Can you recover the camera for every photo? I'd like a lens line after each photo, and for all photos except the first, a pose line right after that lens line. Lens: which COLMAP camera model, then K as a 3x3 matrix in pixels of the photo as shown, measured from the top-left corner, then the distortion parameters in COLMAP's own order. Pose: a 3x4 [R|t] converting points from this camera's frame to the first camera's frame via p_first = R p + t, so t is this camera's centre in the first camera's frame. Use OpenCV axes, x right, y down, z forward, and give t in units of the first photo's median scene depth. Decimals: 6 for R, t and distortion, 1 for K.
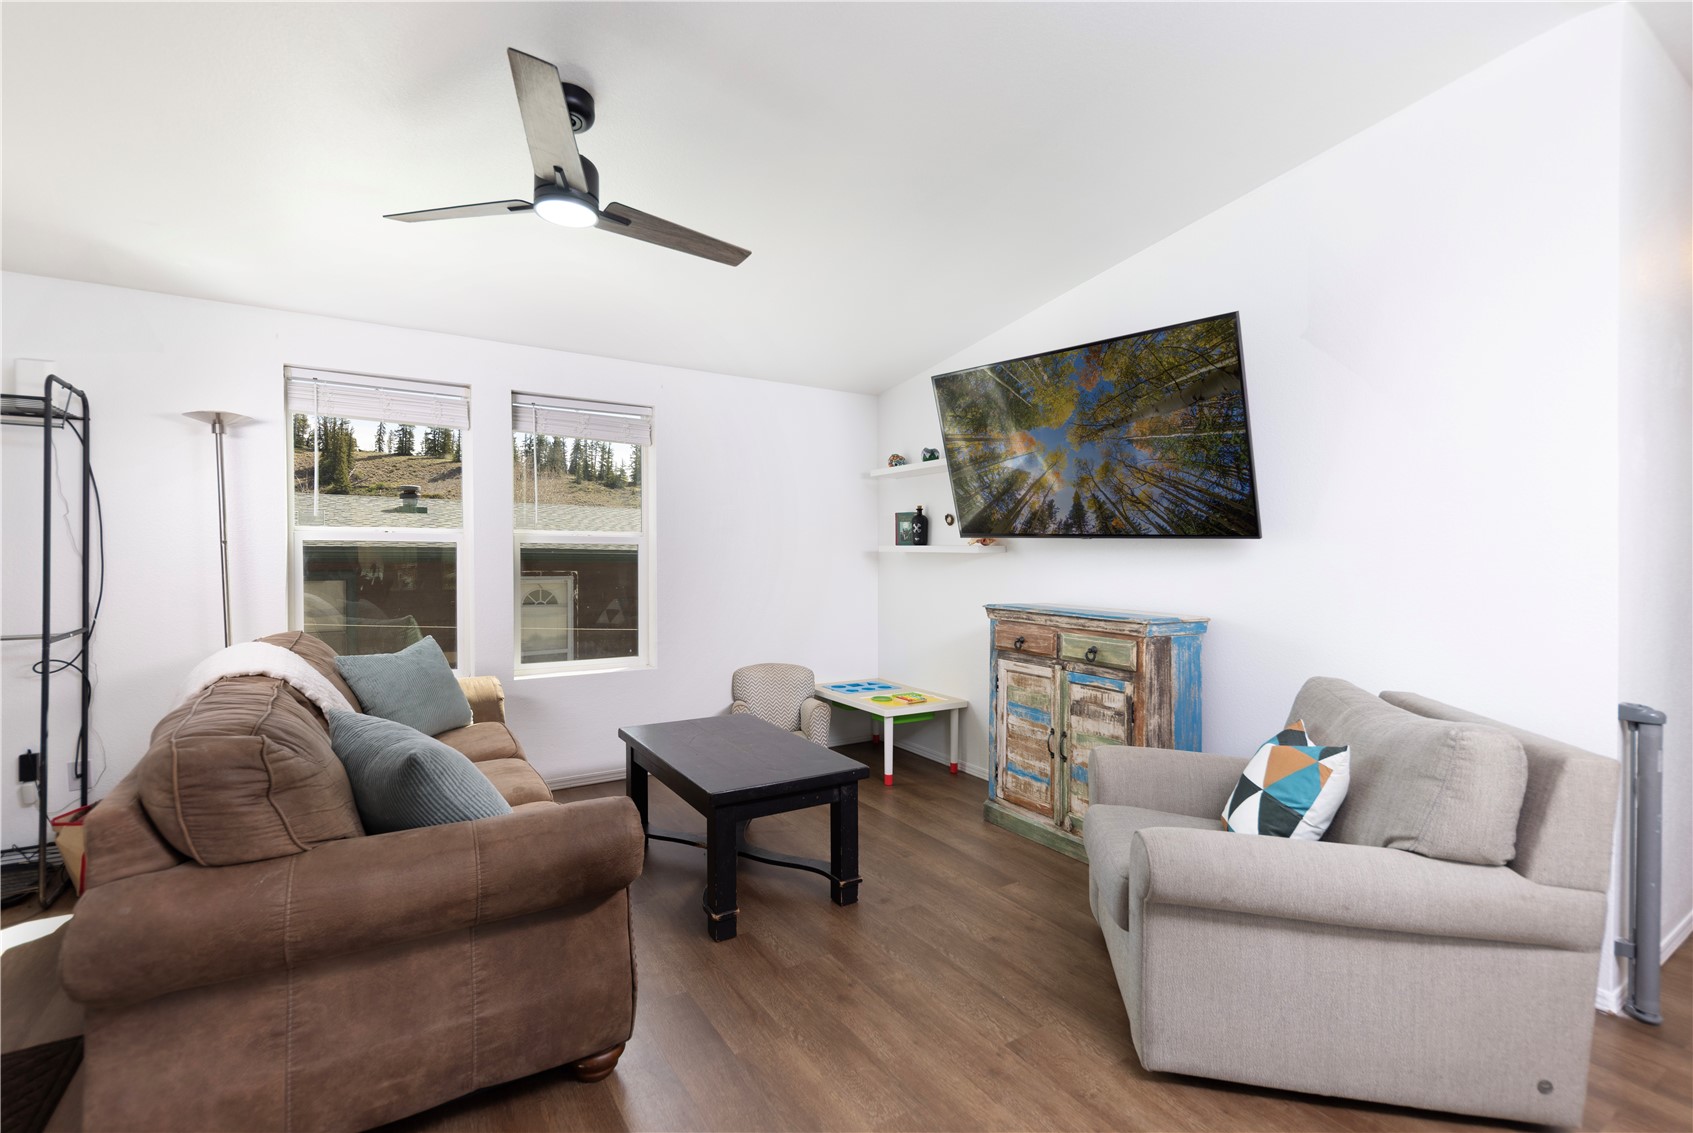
lens RADIAL K [[772.7, 0, 844.4], [0, 772.7, 556.0], [0, 0, 1]] dist [0.019715, -0.016212]
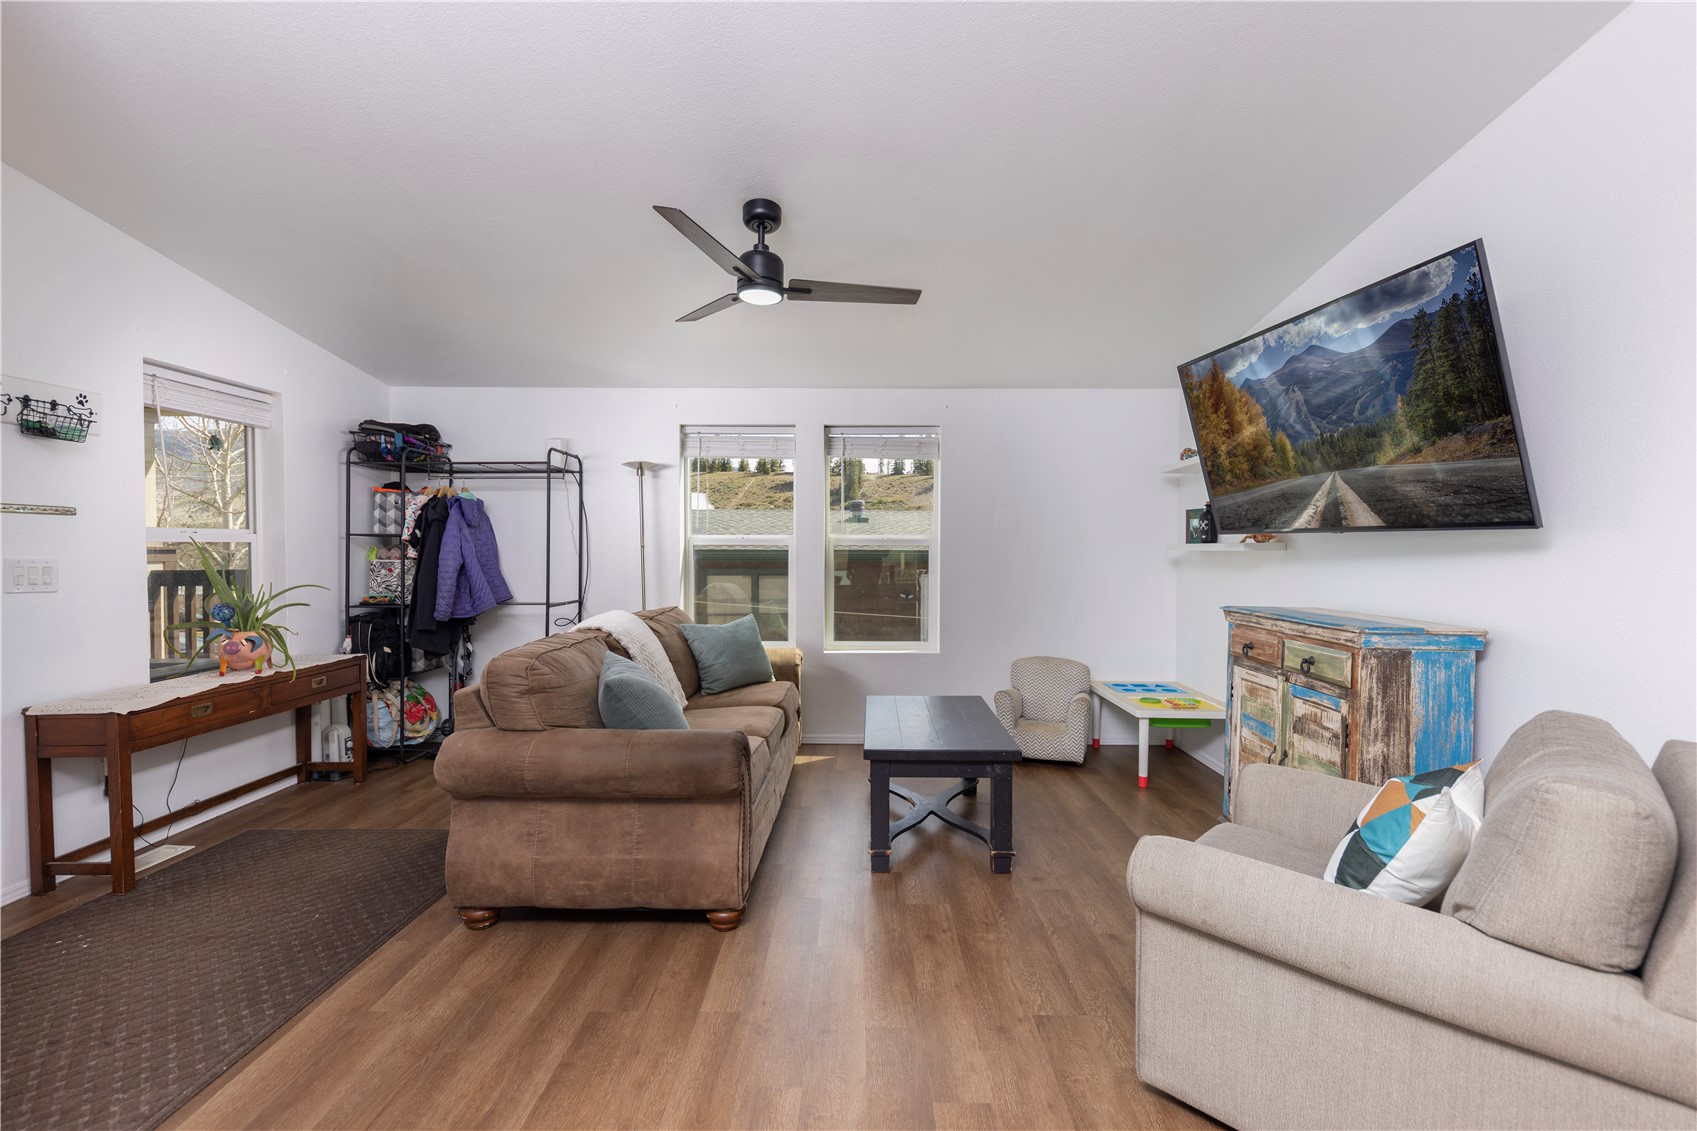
lens RADIAL K [[734.6, 0, 848.5], [0, 734.6, 565.5], [0, 0, 1]] dist [0.001895, -0.000061]
pose [[0.833547, 0.004912, -0.552426, 0.347492], [0.001024, 0.999945, 0.010436, 0.004907], [0.552447, -0.009264, 0.833496, 0.022019]]
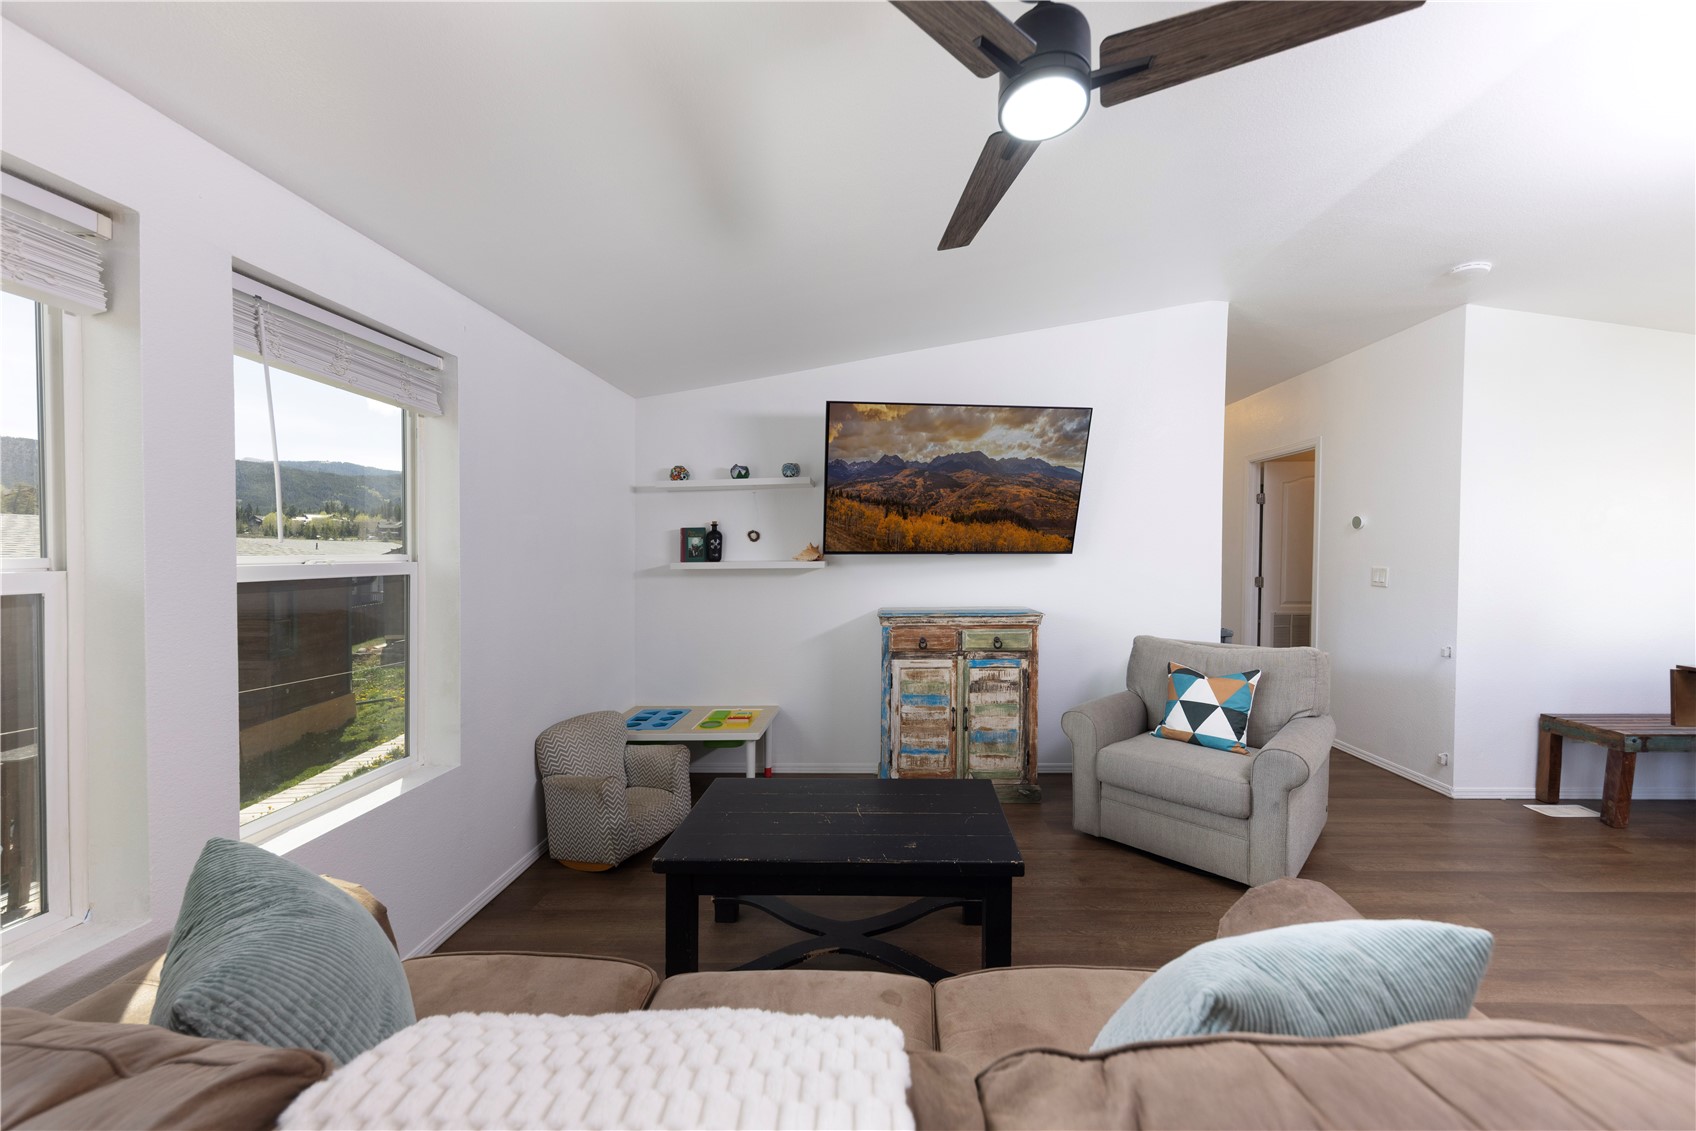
lens RADIAL K [[586.3, 0, 848.0], [0, 586.3, 565.5], [0, 0, 1]] dist [-0.000164, -0.000008]
pose [[0.551244, -0.029288, 0.833830, -0.648969], [0.021104, 0.999553, 0.021158, -0.031420], [-0.834077, 0.005934, 0.551616, 0.663891]]
